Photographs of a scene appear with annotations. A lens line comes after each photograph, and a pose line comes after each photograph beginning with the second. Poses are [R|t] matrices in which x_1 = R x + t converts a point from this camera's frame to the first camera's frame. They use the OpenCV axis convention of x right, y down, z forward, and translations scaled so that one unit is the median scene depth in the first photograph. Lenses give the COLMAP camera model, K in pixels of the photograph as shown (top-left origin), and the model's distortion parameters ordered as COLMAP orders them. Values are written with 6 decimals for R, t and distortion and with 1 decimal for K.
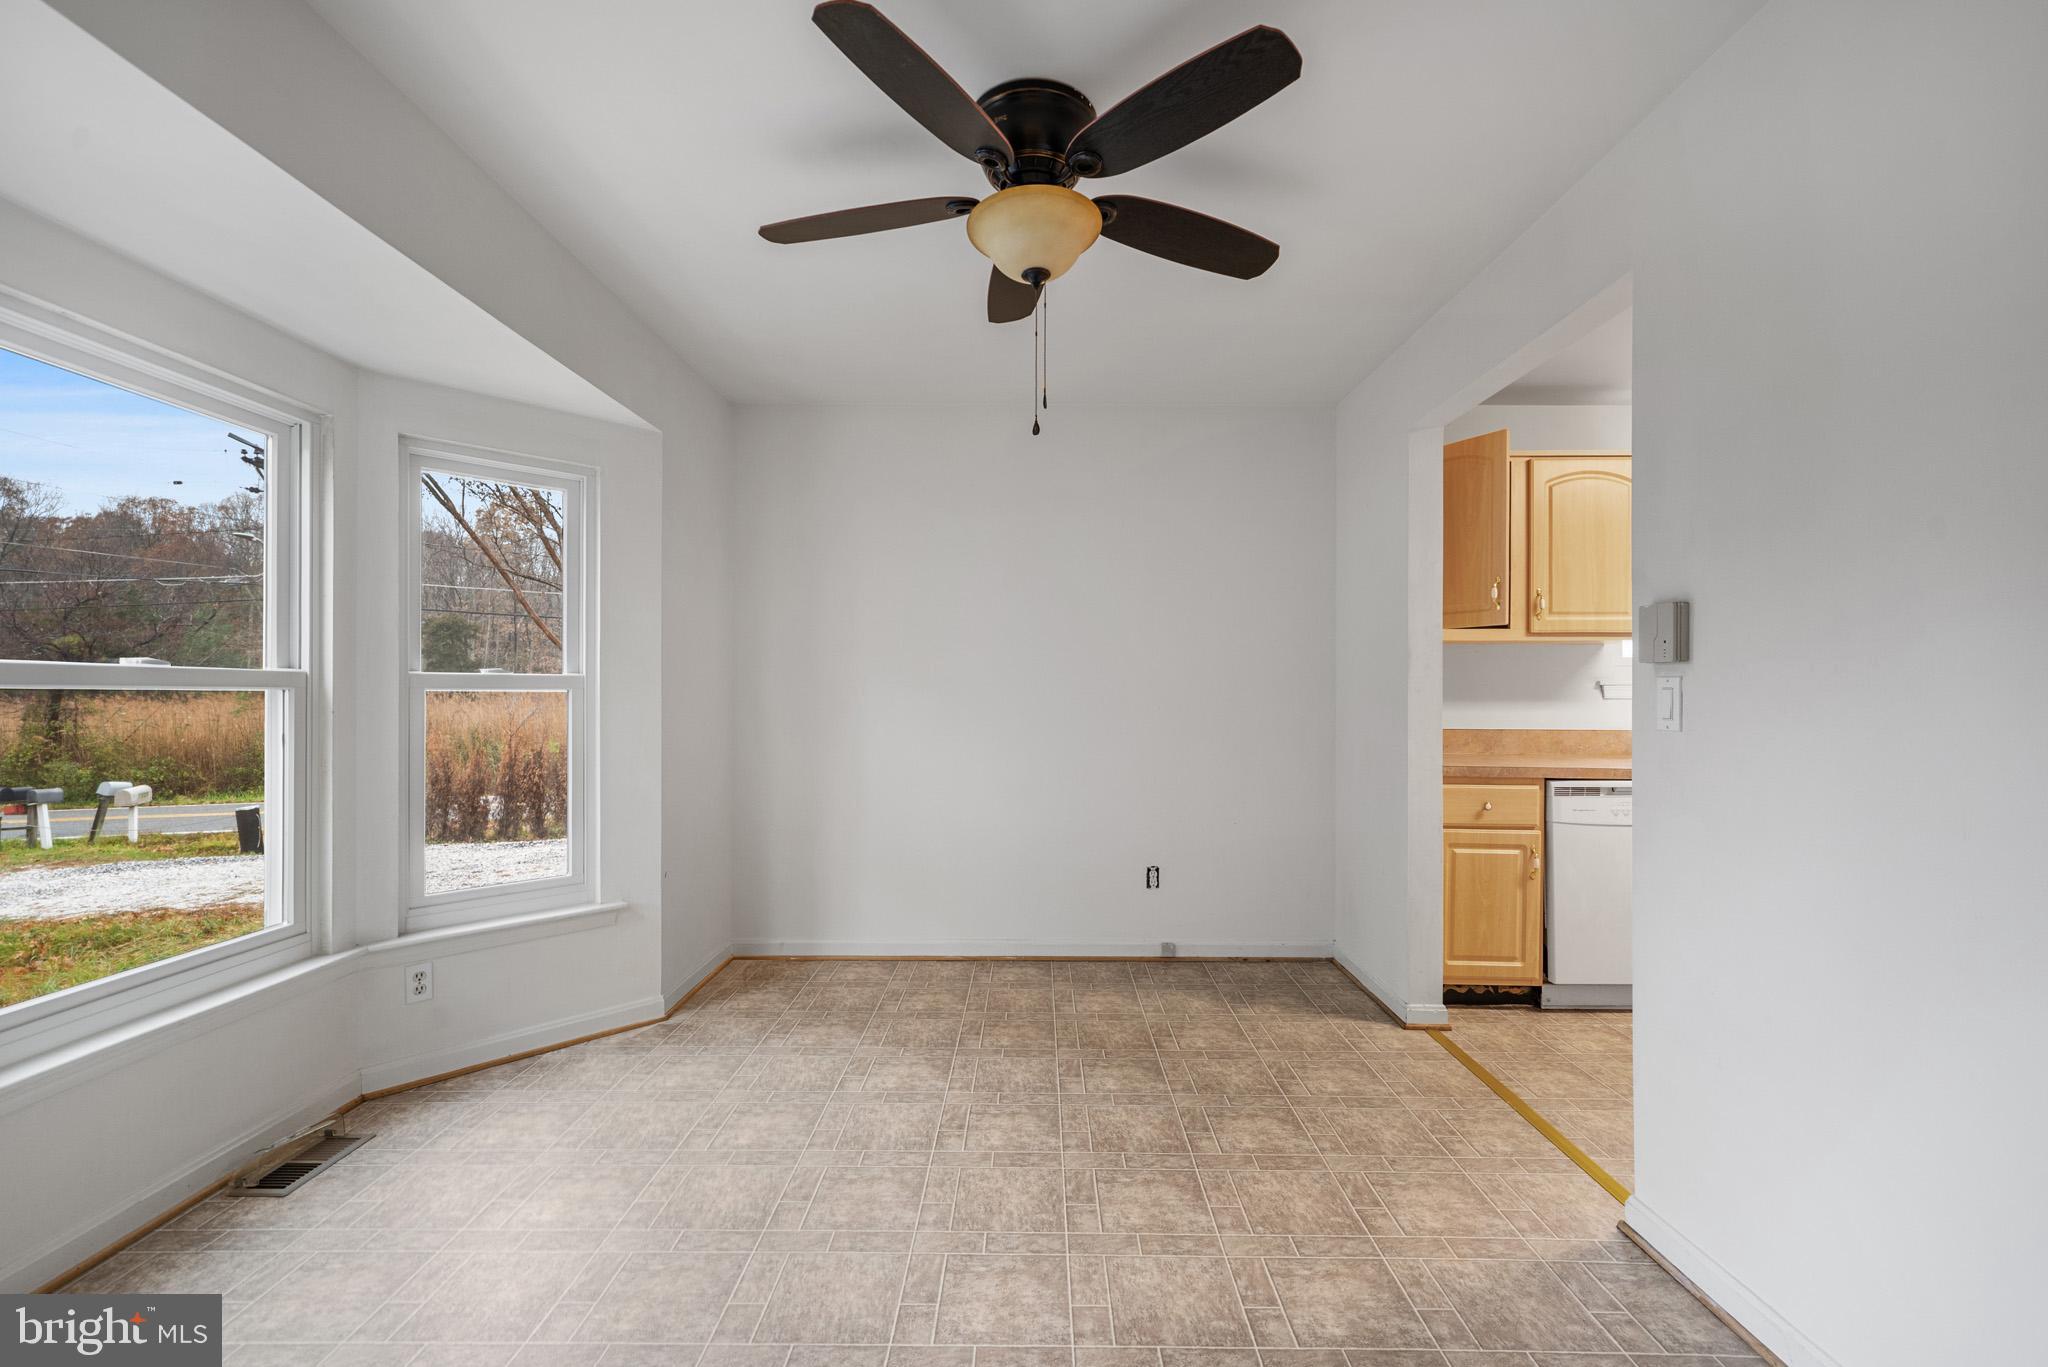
lens RADIAL K [[910.4, 0, 1034.0], [0, 910.4, 692.5], [0, 0, 1]] dist [0.001898, 0.000810]
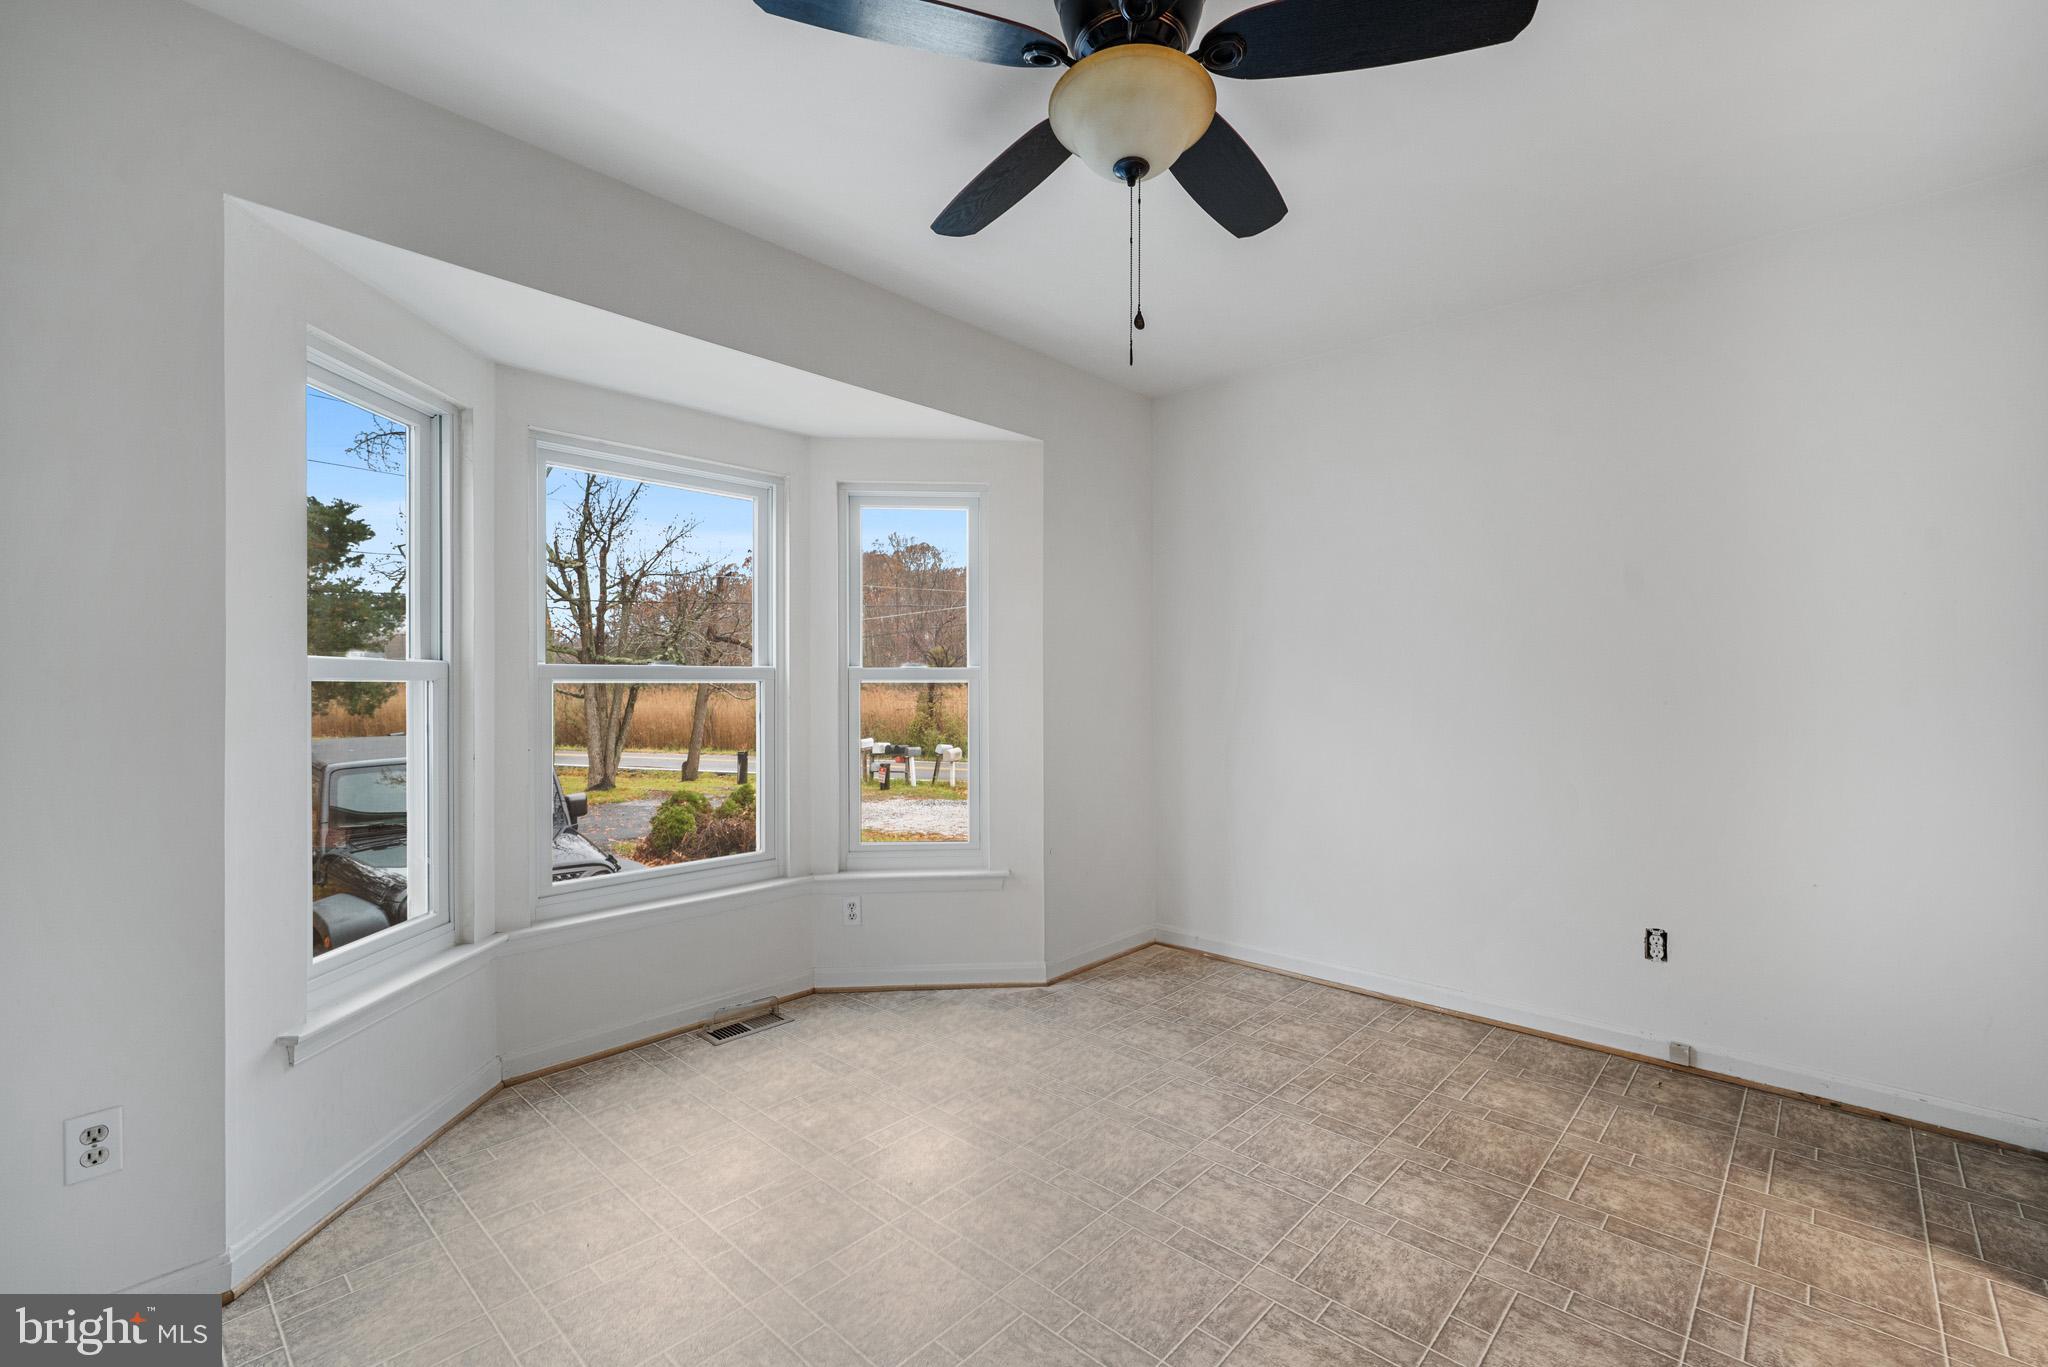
lens RADIAL K [[881.2, 0, 1028.8], [0, 881.2, 691.9], [0, 0, 1]] dist [0.001768, 0.000753]
pose [[0.738068, 0.003409, -0.674718, 0.277441], [0.003536, 0.999954, 0.008920, 0.001516], [0.674717, -0.008970, 0.738022, 0.213675]]
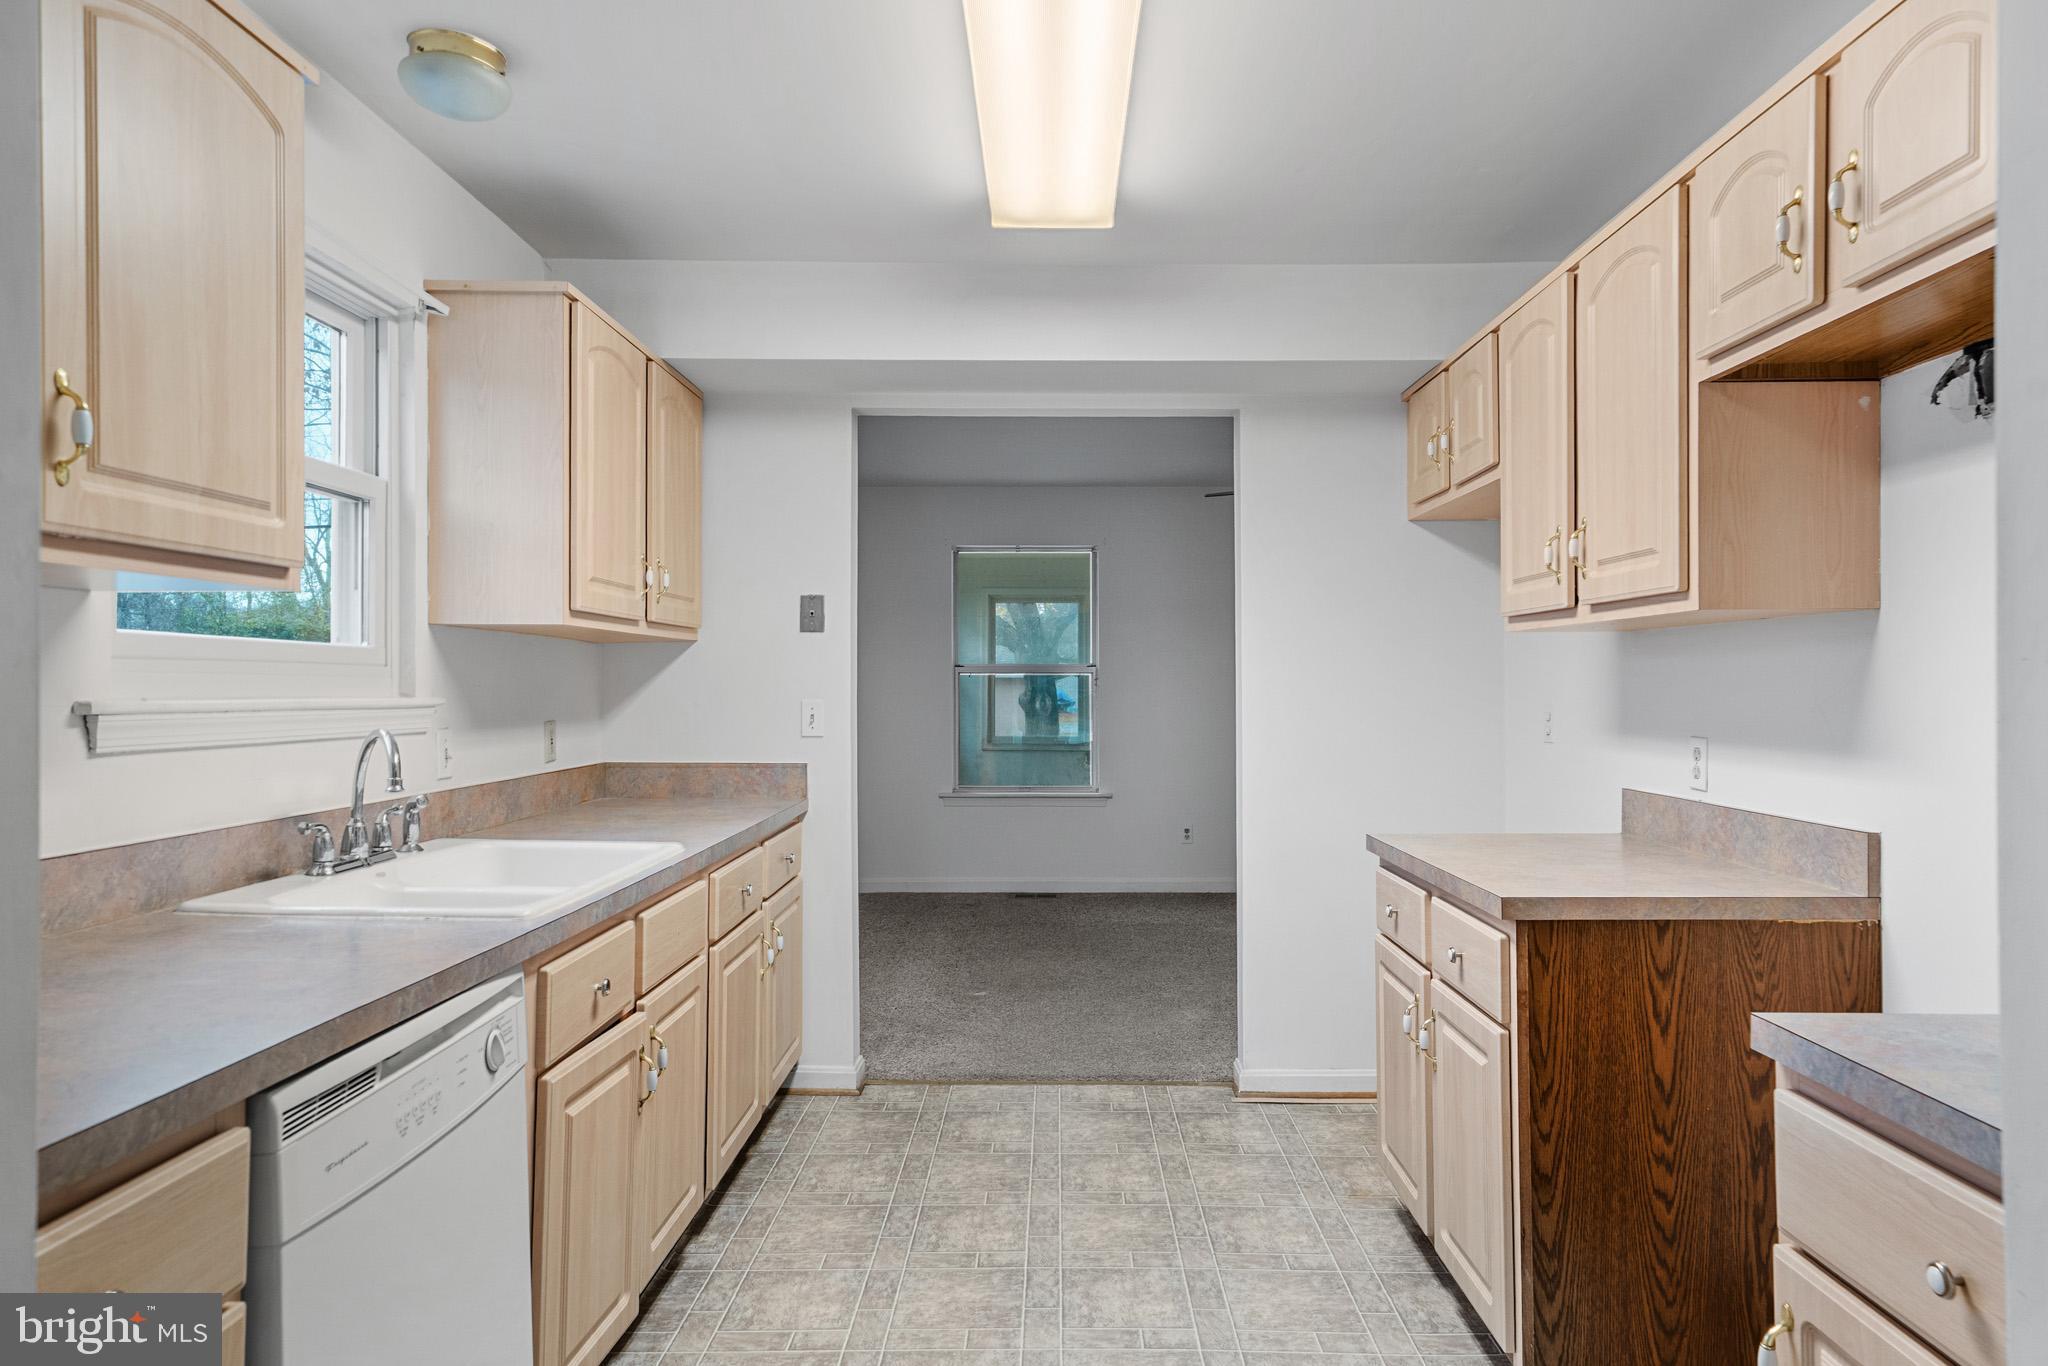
lens RADIAL K [[1226.0, 0, 1081.2], [0, 1226.0, 672.5], [0, 0, 1]] dist [0.019331, 0.000473]
pose [[-0.018891, 0.006370, 0.999801, 0.198548], [-0.002311, 0.999977, -0.006415, -0.025044], [-0.999819, -0.002431, -0.018876, 0.777827]]
